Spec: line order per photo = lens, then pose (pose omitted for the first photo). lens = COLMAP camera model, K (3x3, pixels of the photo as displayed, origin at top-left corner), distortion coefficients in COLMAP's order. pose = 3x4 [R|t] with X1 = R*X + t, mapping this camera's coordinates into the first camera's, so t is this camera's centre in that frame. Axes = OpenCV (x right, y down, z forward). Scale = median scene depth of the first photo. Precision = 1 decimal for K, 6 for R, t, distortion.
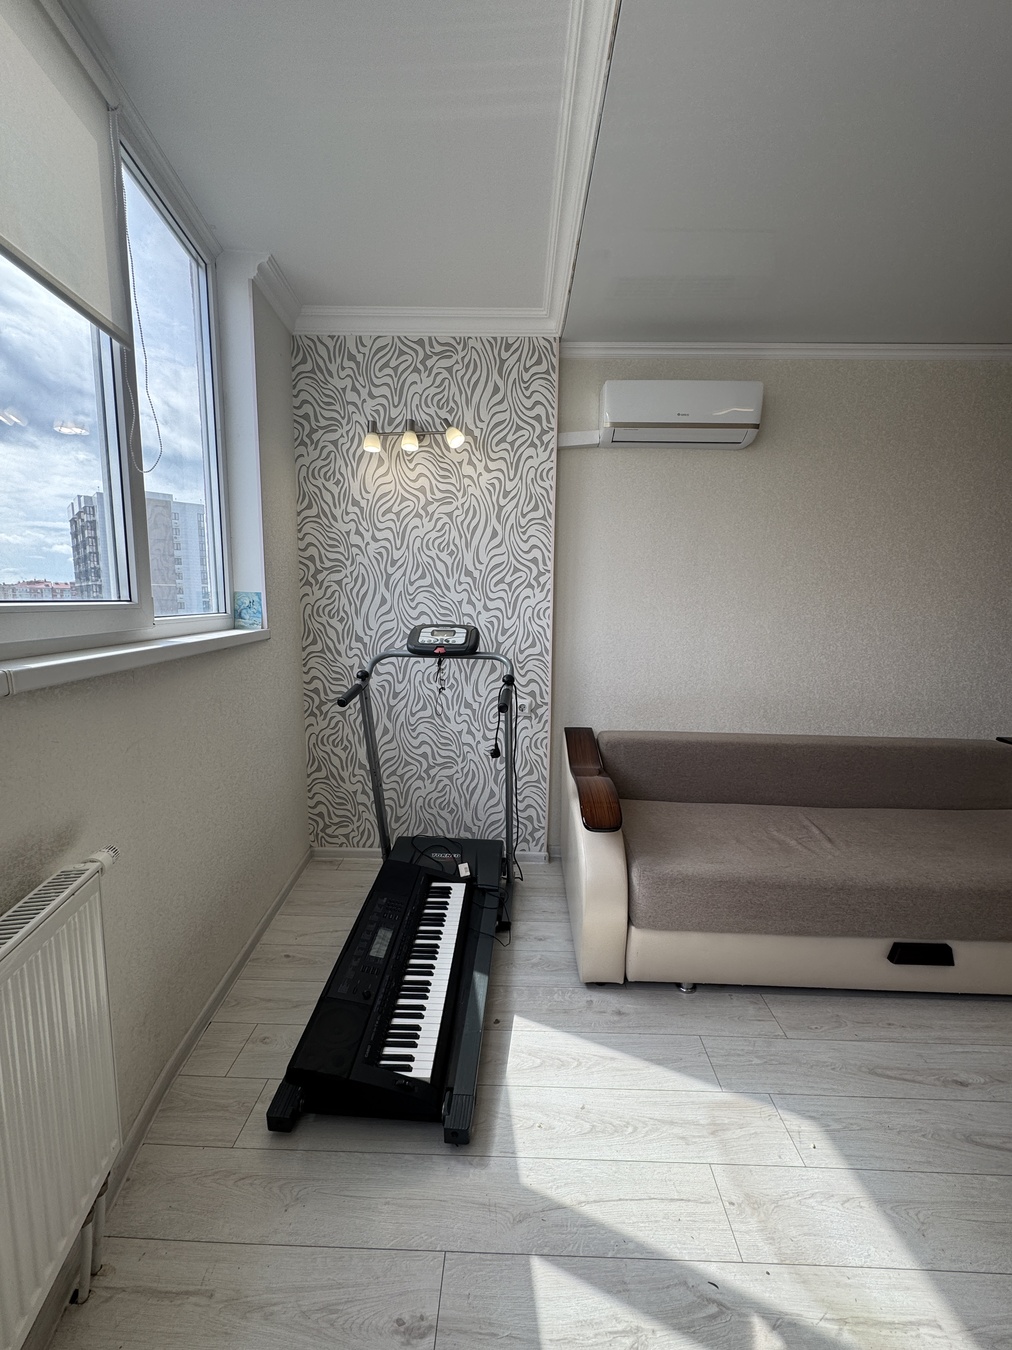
lens RADIAL K [[541.8, 0, 505.4], [0, 541.8, 674.9], [0, 0, 1]] dist [-0.000563, 0.000669]
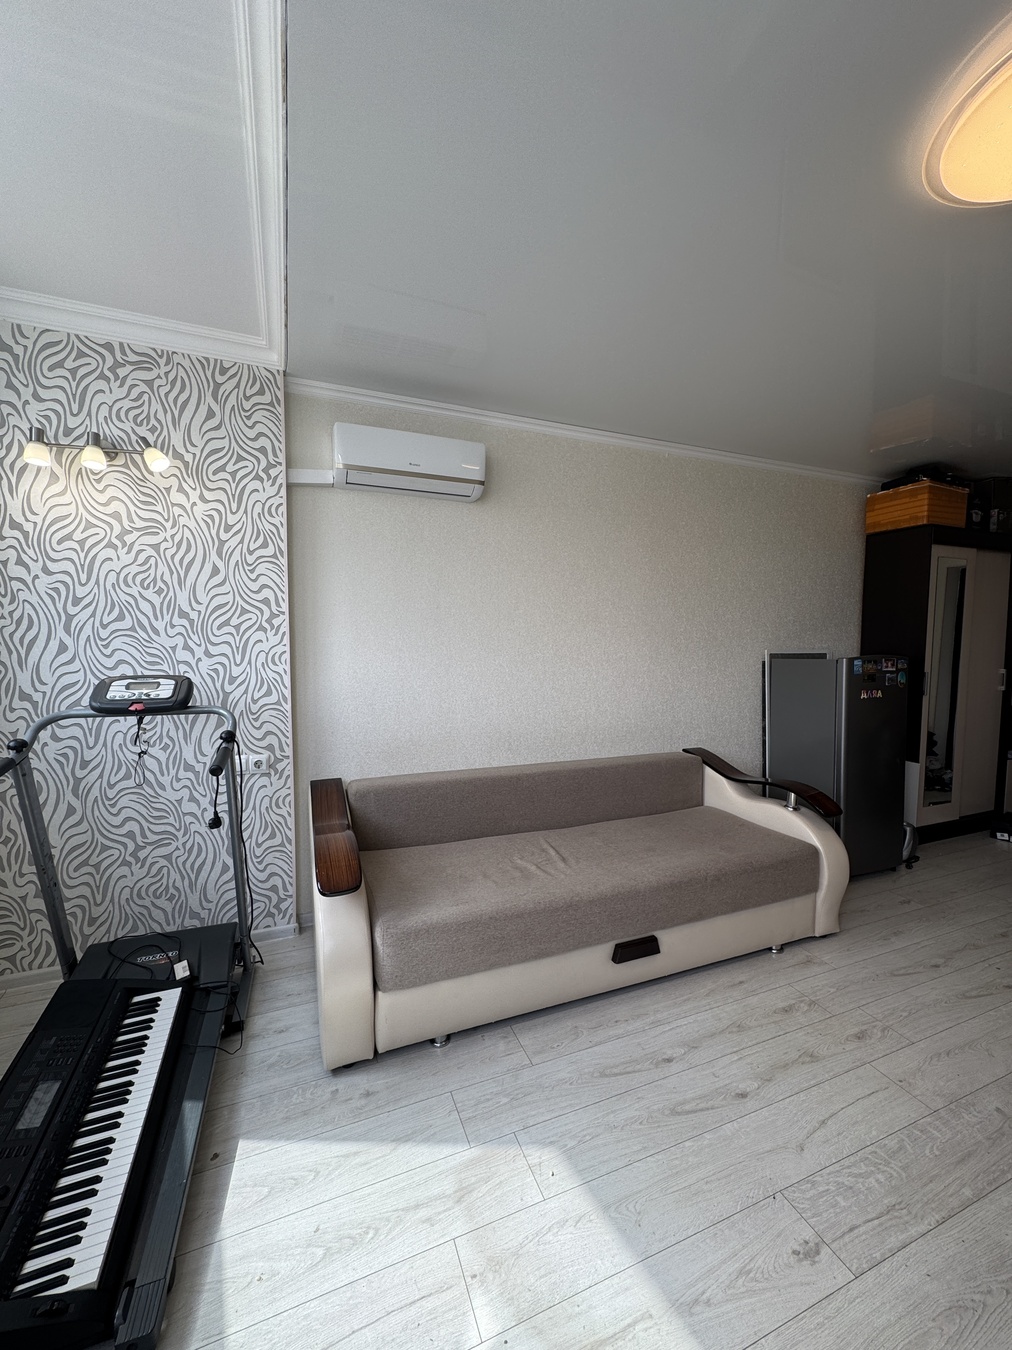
lens RADIAL K [[541.8, 0, 507.7], [0, 541.8, 674.8], [0, 0, 1]] dist [-0.000563, 0.000669]
pose [[0.918503, -0.036646, 0.393713, 0.066581], [0.064190, 0.996307, -0.057018, -0.009270], [-0.390170, 0.077643, 0.917463, 0.010594]]
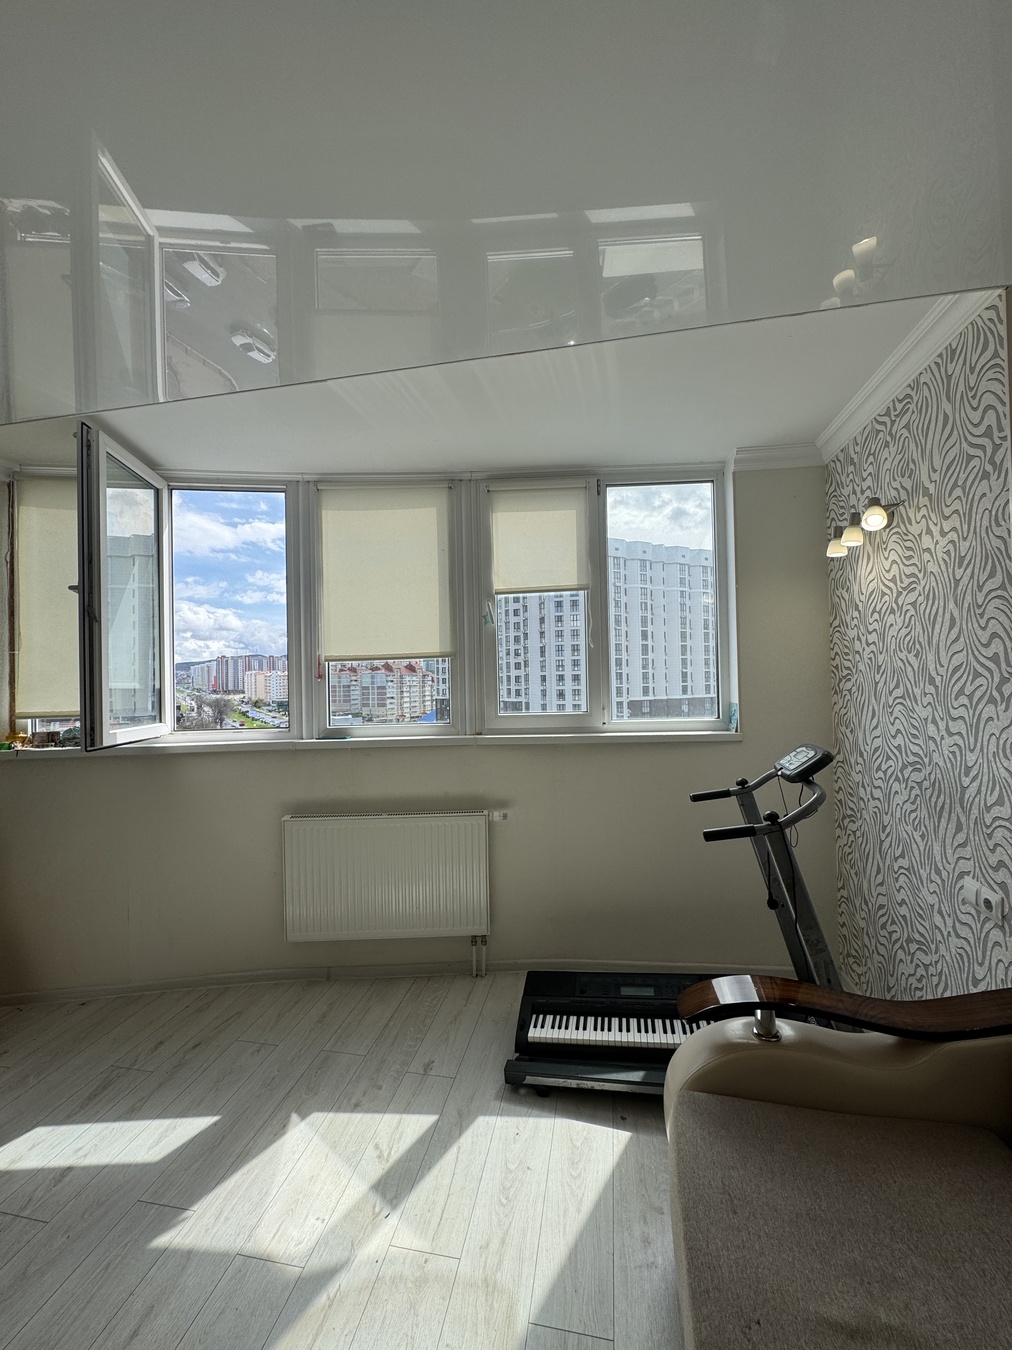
lens RADIAL K [[541.8, 0, 502.3], [0, 541.8, 672.3], [0, 0, 1]] dist [-0.000563, 0.000669]
pose [[-0.179576, -0.023811, -0.983456, 0.763113], [-0.111917, 0.993711, -0.003624, -0.138752], [0.977357, 0.109415, -0.181111, 0.604492]]
